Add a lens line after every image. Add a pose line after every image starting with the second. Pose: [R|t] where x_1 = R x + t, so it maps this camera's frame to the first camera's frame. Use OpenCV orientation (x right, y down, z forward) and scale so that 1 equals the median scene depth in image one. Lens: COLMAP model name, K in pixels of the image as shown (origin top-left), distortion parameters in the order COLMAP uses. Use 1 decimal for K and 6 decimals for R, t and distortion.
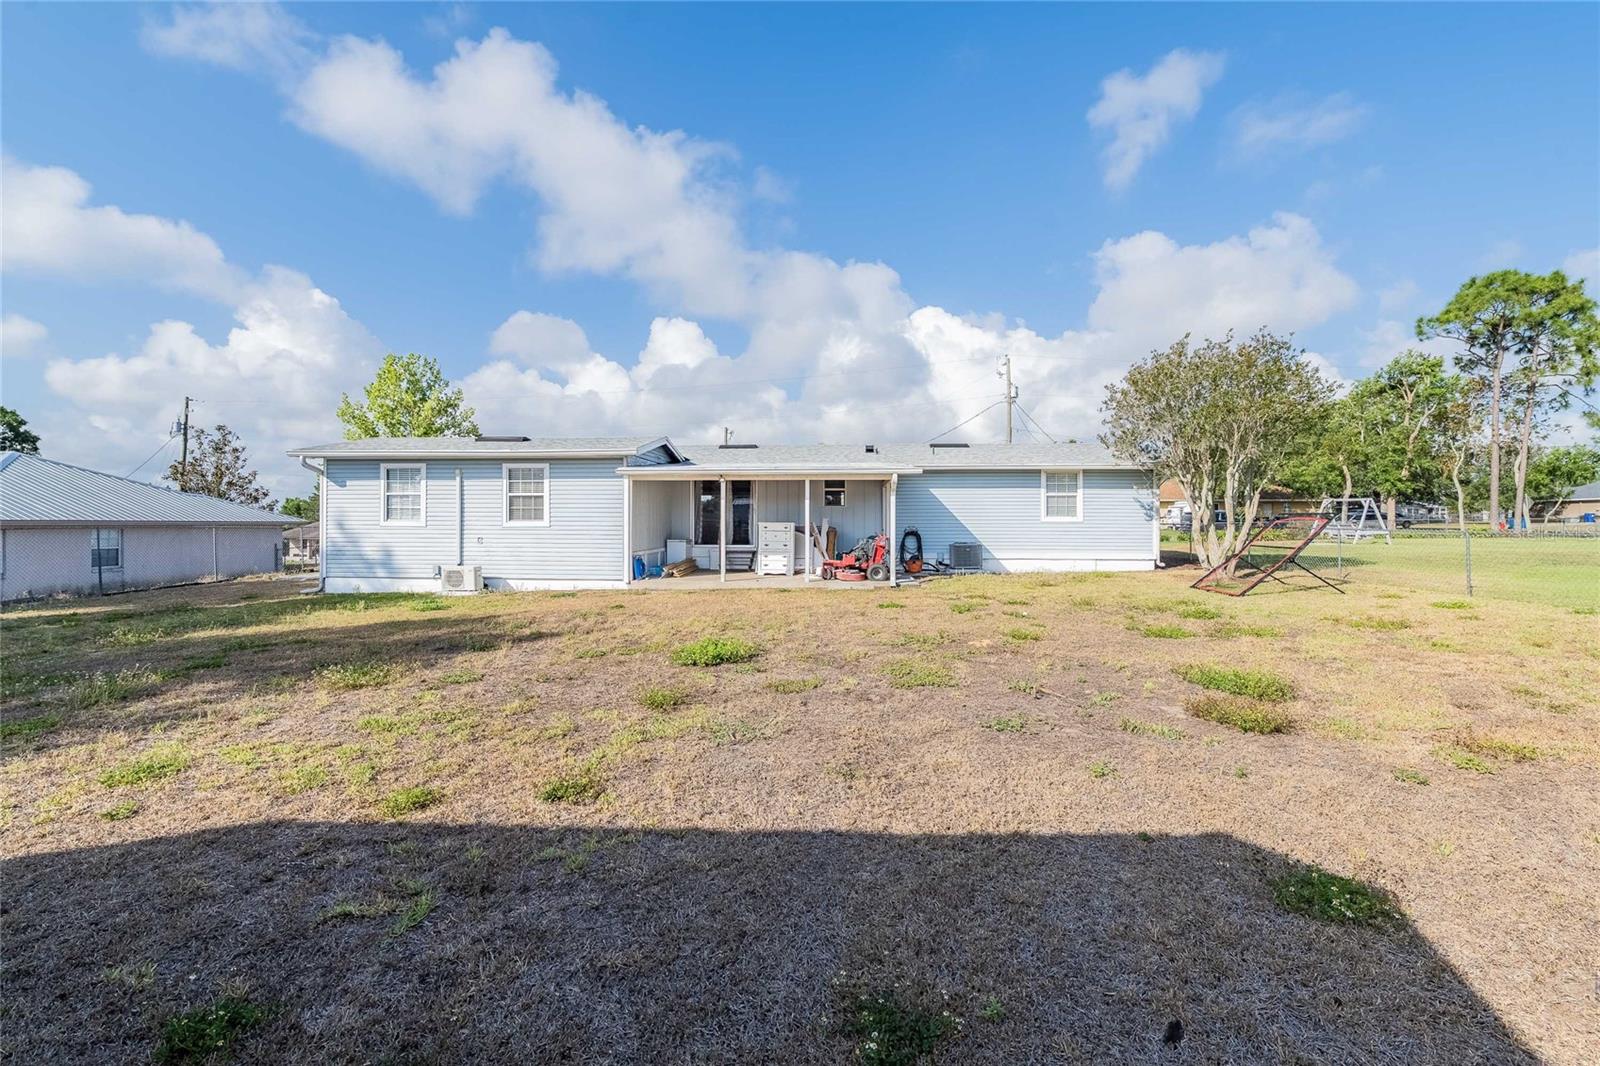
lens RADIAL K [[639.8, 0, 831.5], [0, 639.8, 525.5], [0, 0, 1]] dist [-0.019575, -0.000274]
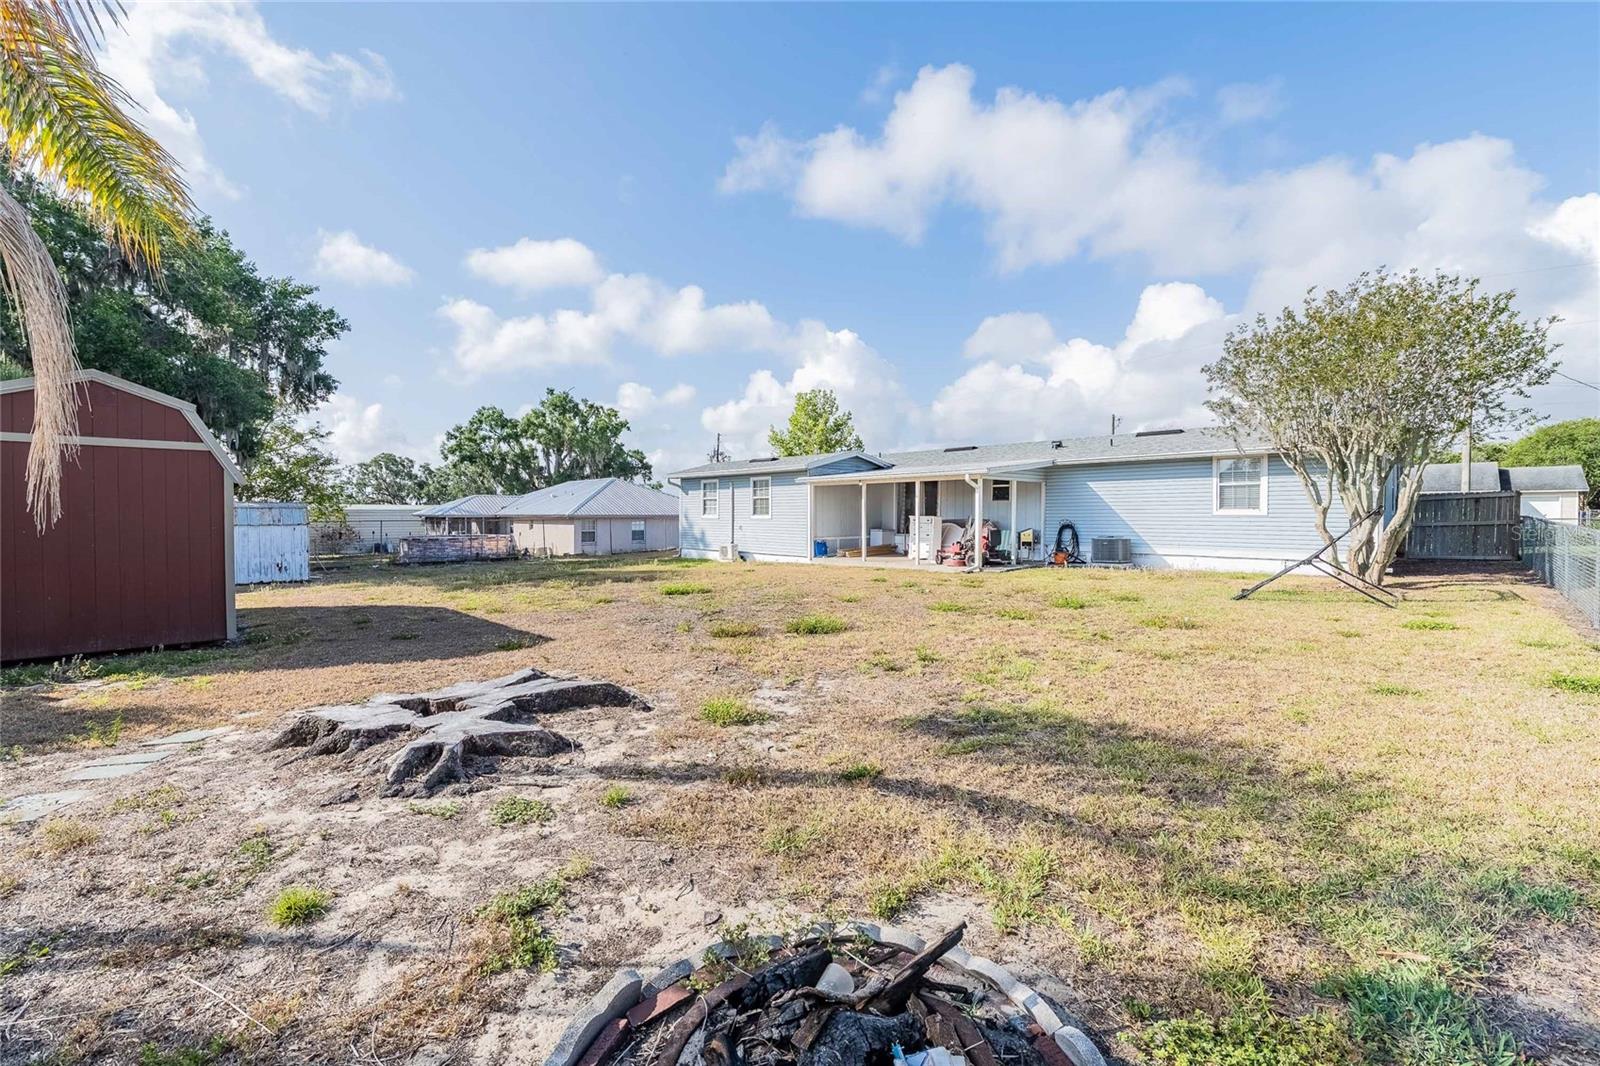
lens RADIAL K [[662.7, 0, 802.8], [0, 662.7, 521.9], [0, 0, 1]] dist [-0.001970, -0.000169]
pose [[0.723692, 0.006570, -0.690092, 0.280813], [-0.003457, 0.999977, 0.005895, -0.000109], [0.690115, -0.001881, 0.723698, -0.030100]]
